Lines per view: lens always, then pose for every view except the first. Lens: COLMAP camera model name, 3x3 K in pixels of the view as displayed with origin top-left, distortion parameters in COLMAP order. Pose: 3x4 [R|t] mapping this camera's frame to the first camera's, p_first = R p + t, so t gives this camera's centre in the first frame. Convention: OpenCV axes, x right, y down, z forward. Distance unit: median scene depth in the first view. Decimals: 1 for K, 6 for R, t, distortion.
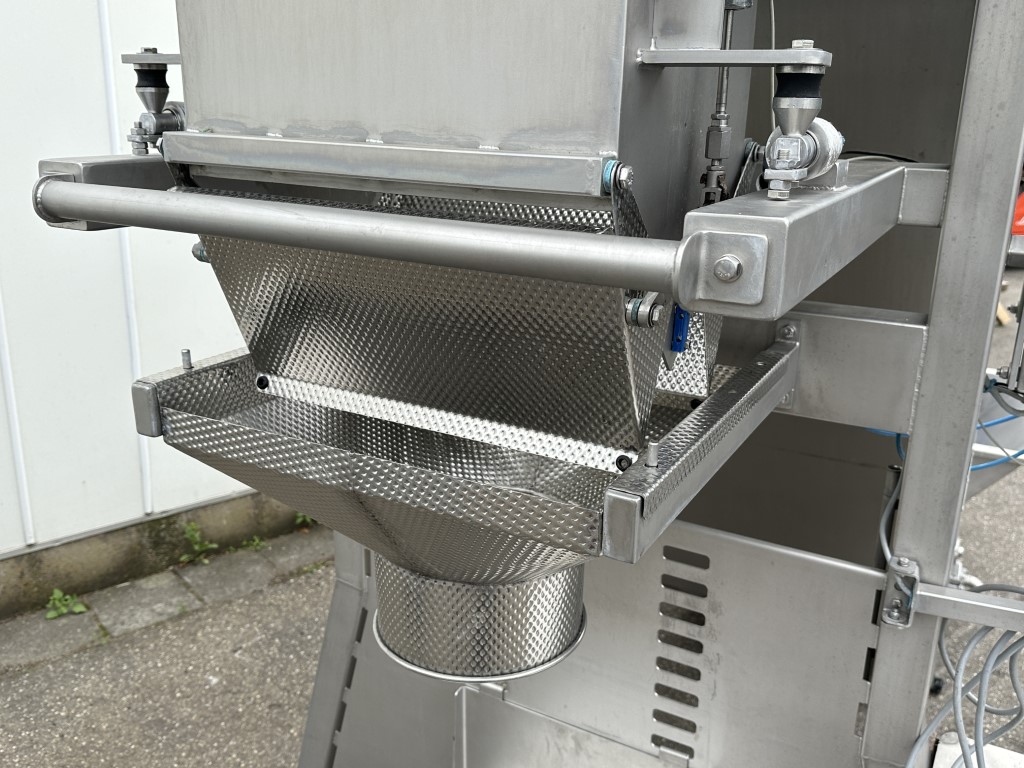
lens RADIAL K [[896.2, 0, 508.2], [0, 896.2, 396.4], [0, 0, 1]] dist [0.162599, -0.327615]
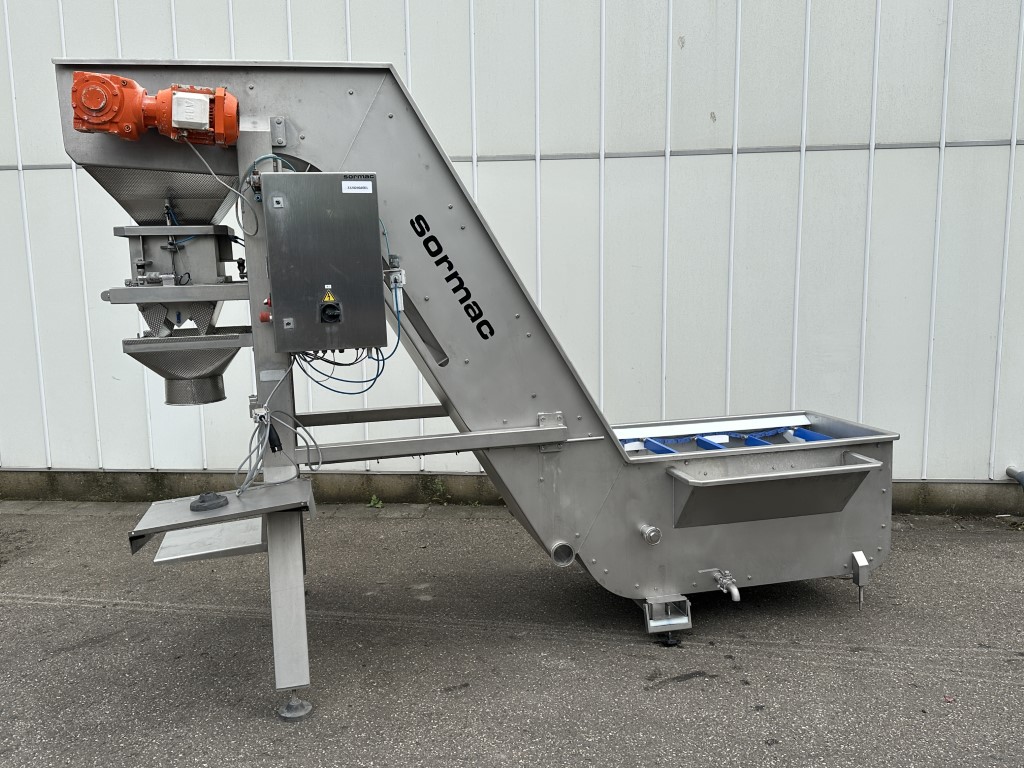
lens RADIAL K [[896.2, 0, 508.2], [0, 896.2, 396.4], [0, 0, 1]] dist [0.162599, -0.327615]
pose [[0.671516, 0.076879, -0.736991, 1.226165], [-0.193329, 0.978332, -0.074099, 0.085808], [0.715325, 0.192240, 0.671829, -0.208361]]
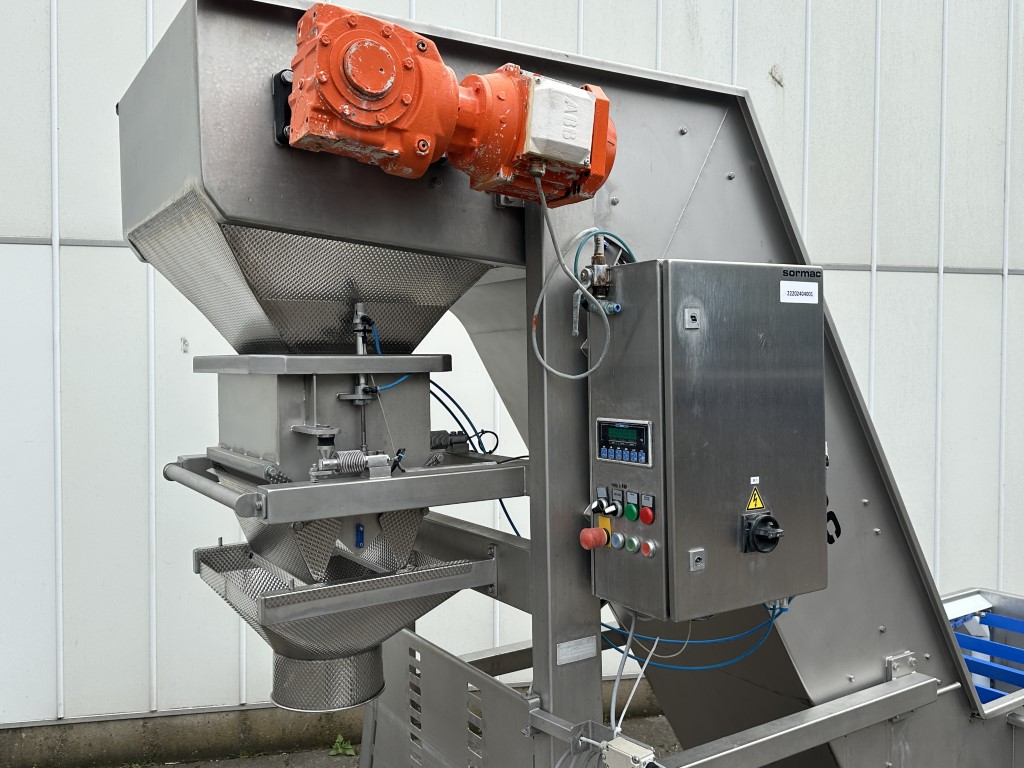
lens RADIAL K [[889.9, 0, 512.0], [0, 889.9, 384.0], [0, 0, 1]] dist [0.180434, -0.319428]
pose [[0.878727, -0.014721, -0.477098, 0.416909], [-0.123370, 0.958558, -0.256802, 0.022285], [0.461107, 0.284518, 0.840494, -0.206897]]
